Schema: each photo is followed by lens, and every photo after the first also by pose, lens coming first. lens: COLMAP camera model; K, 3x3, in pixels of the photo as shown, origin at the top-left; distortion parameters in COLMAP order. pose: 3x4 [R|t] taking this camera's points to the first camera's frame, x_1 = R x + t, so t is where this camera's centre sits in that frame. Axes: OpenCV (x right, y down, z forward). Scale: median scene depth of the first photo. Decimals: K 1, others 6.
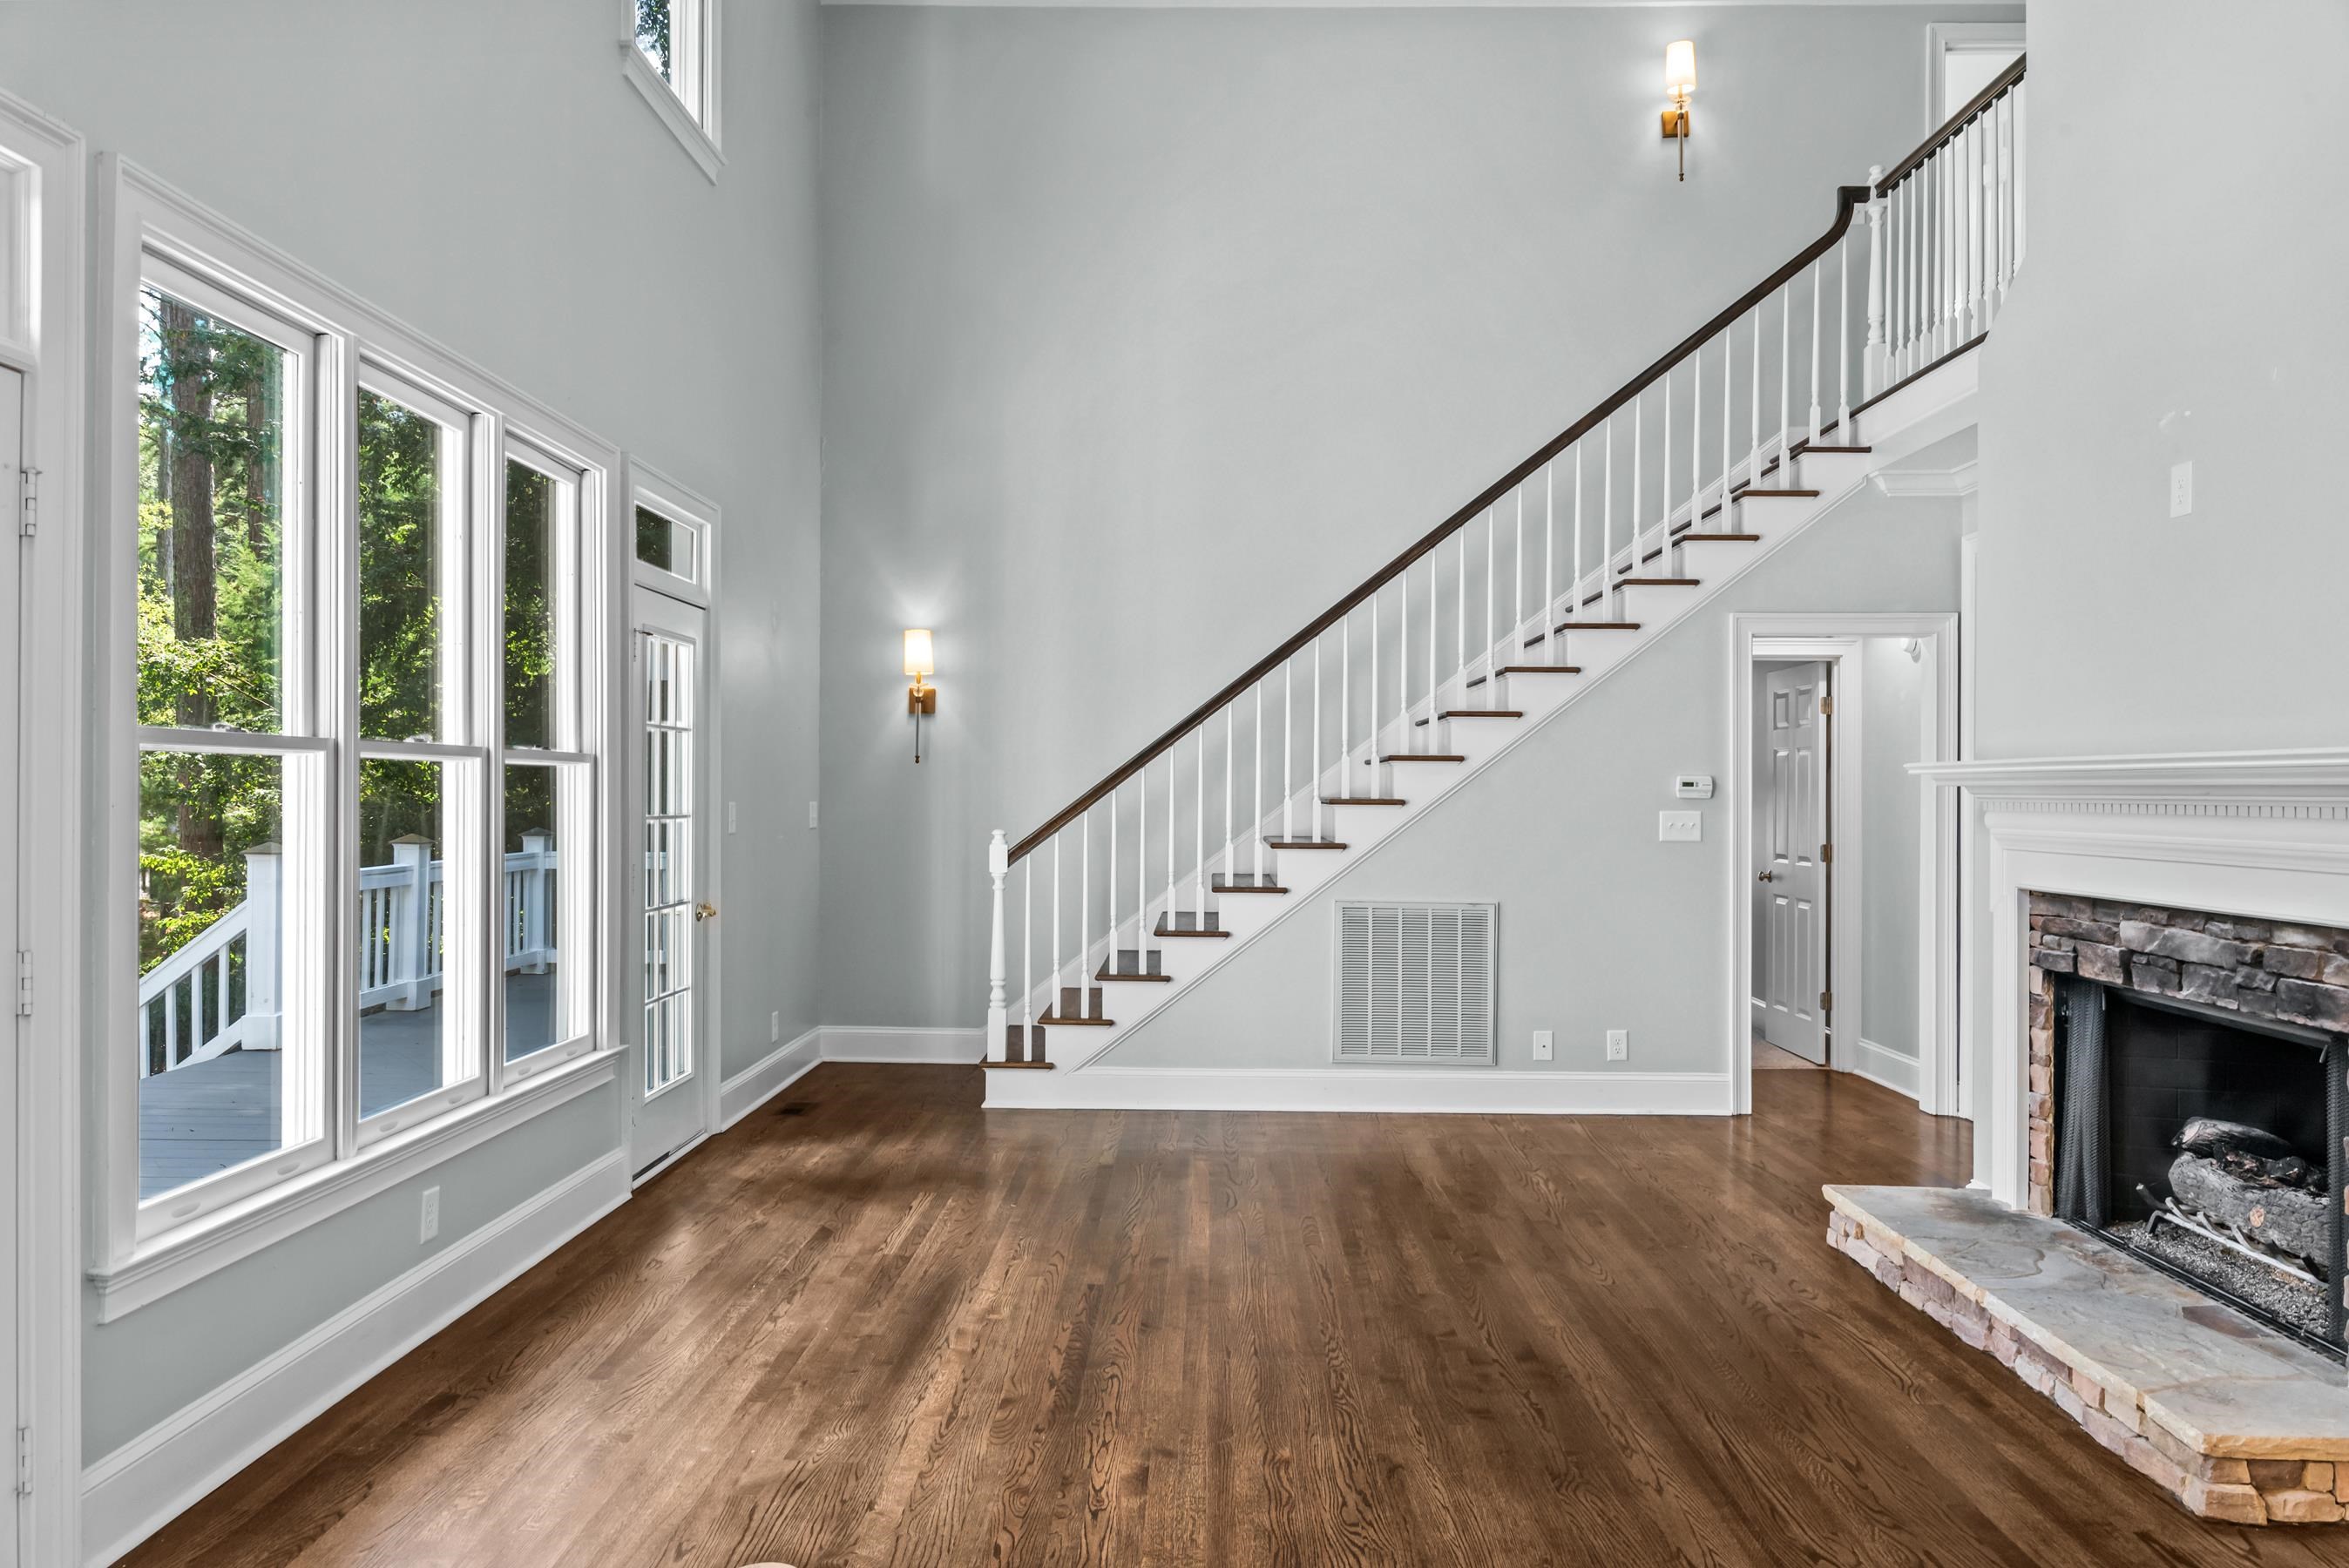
lens RADIAL K [[1595.0, 0, 1184.4], [0, 1595.0, 807.4], [0, 0, 1]] dist [0.008705, -0.015638]
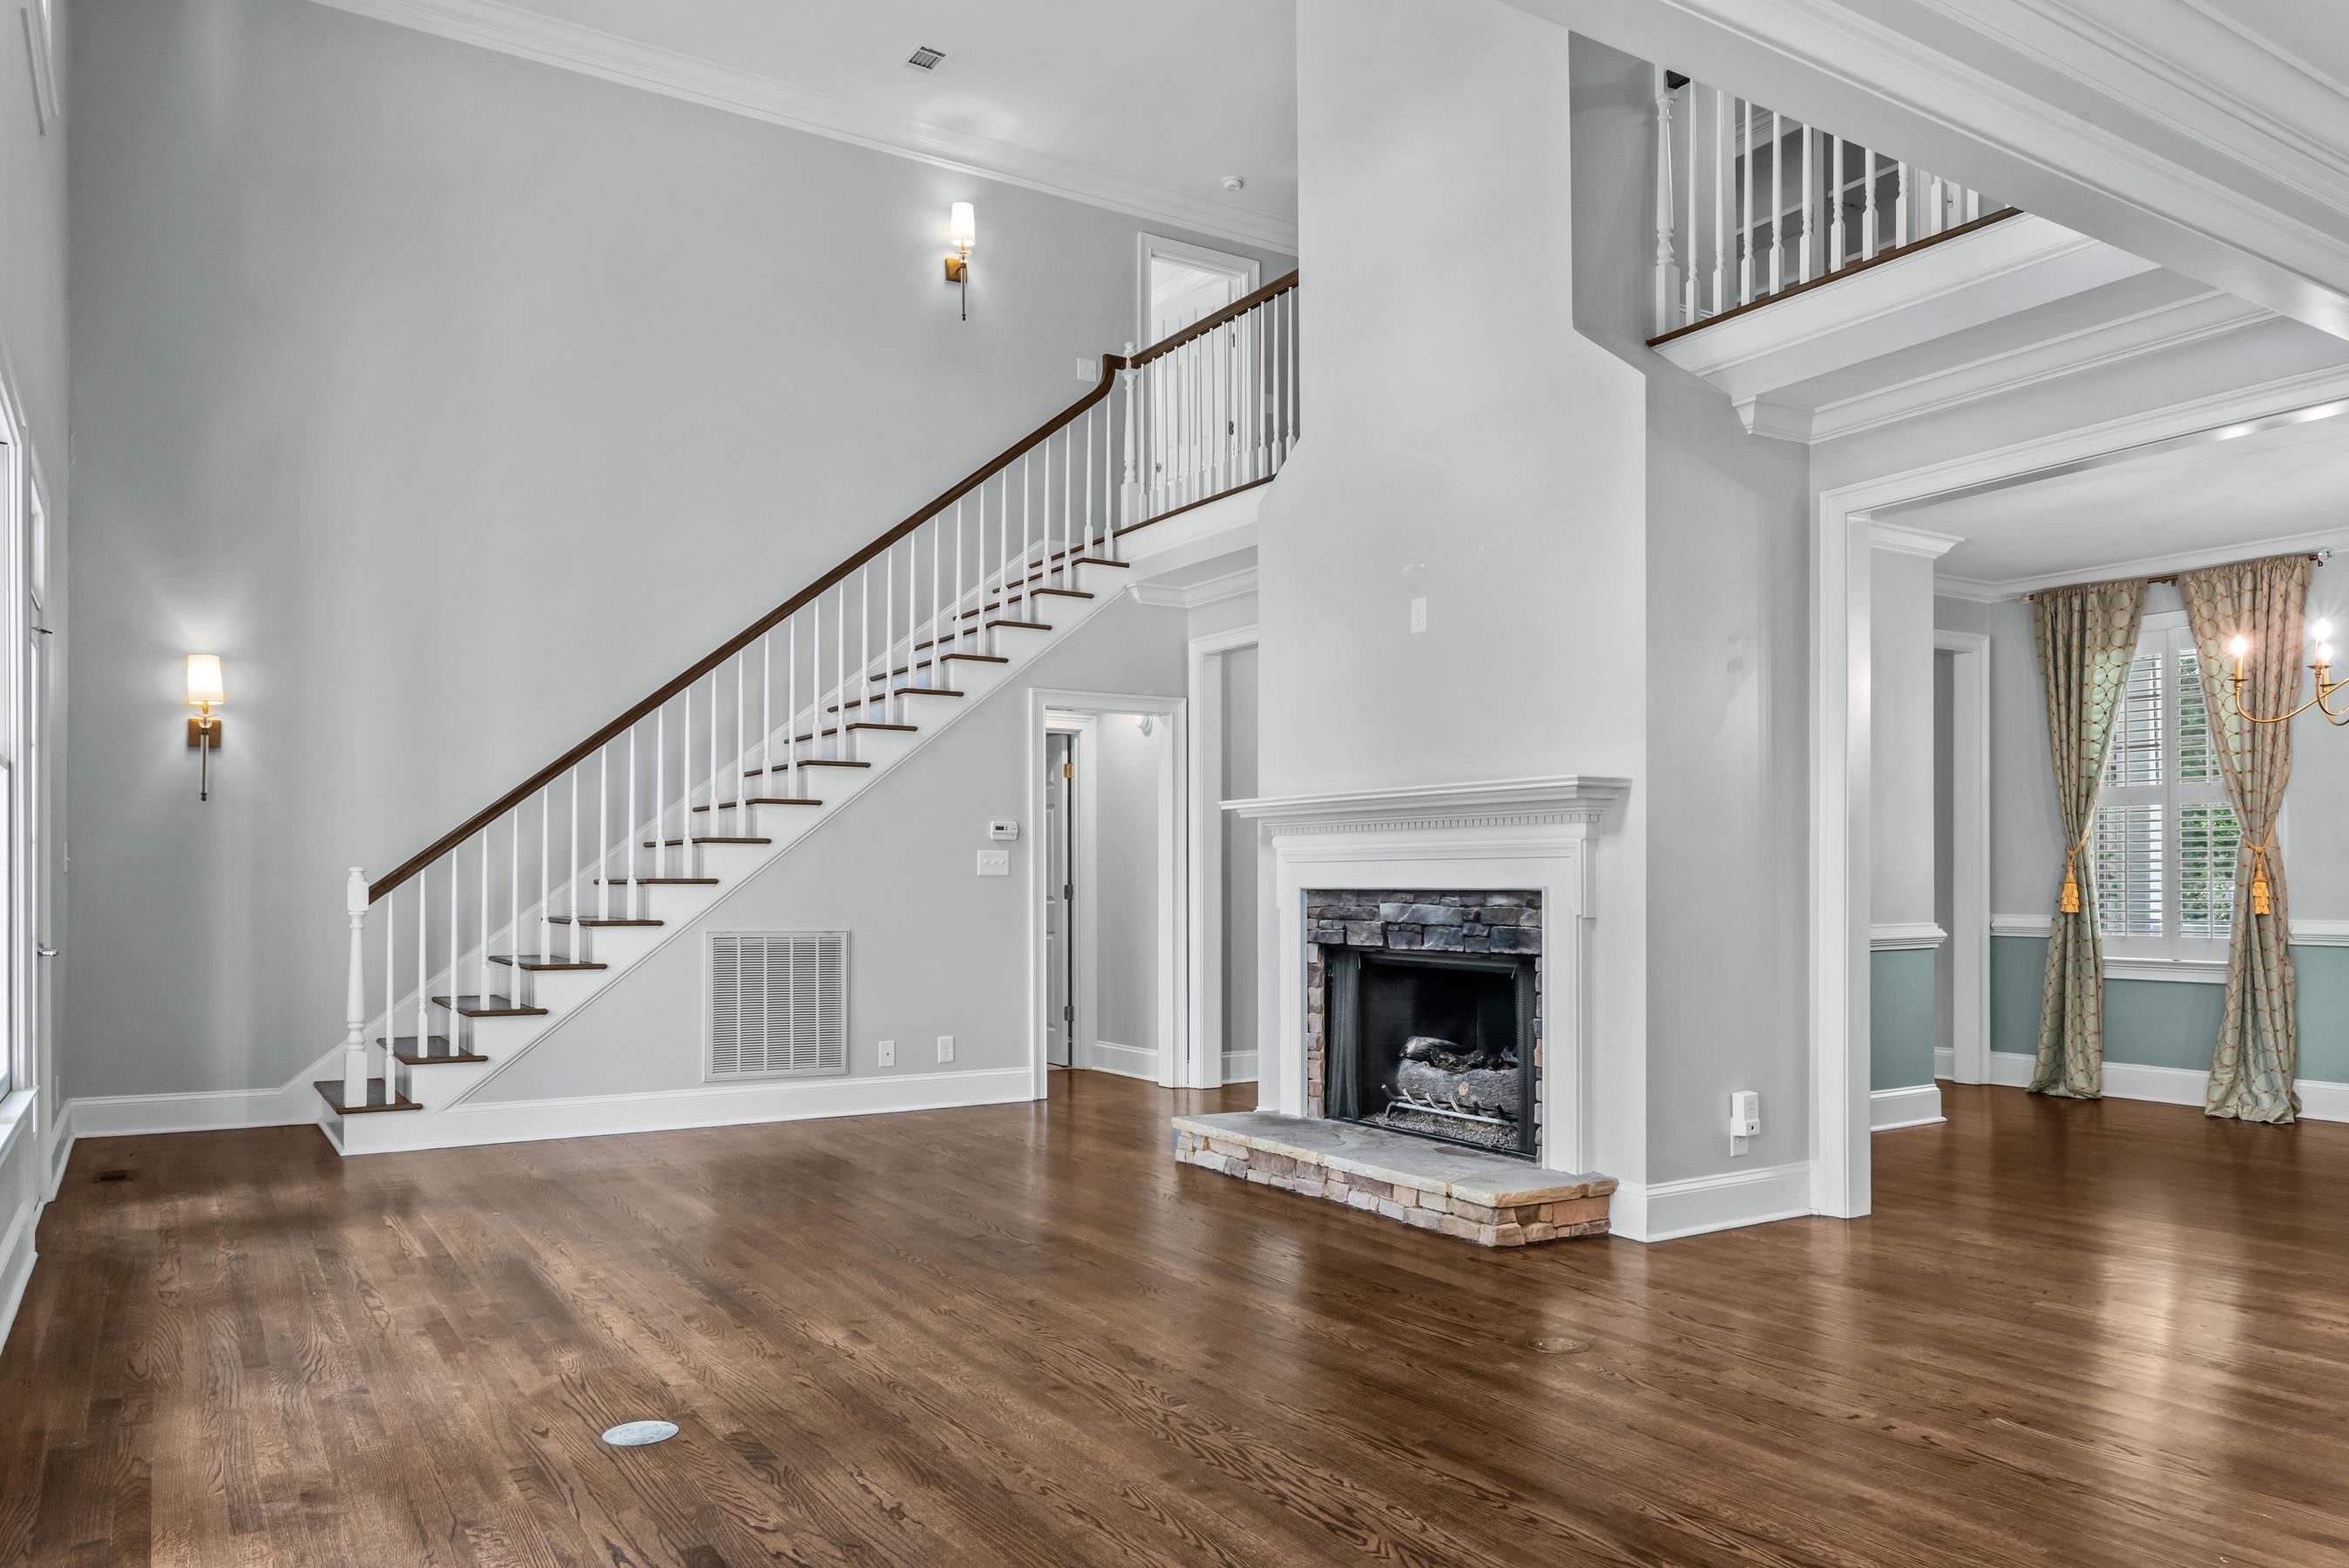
lens RADIAL K [[1595.0, 0, 1182.7], [0, 1595.0, 902.2], [0, 0, 1]] dist [0.008705, -0.015638]
pose [[0.837631, -0.013083, 0.546079, -0.313615], [0.011533, 0.999914, 0.006265, 0.048994], [-0.546114, 0.001050, 0.837710, -0.116959]]
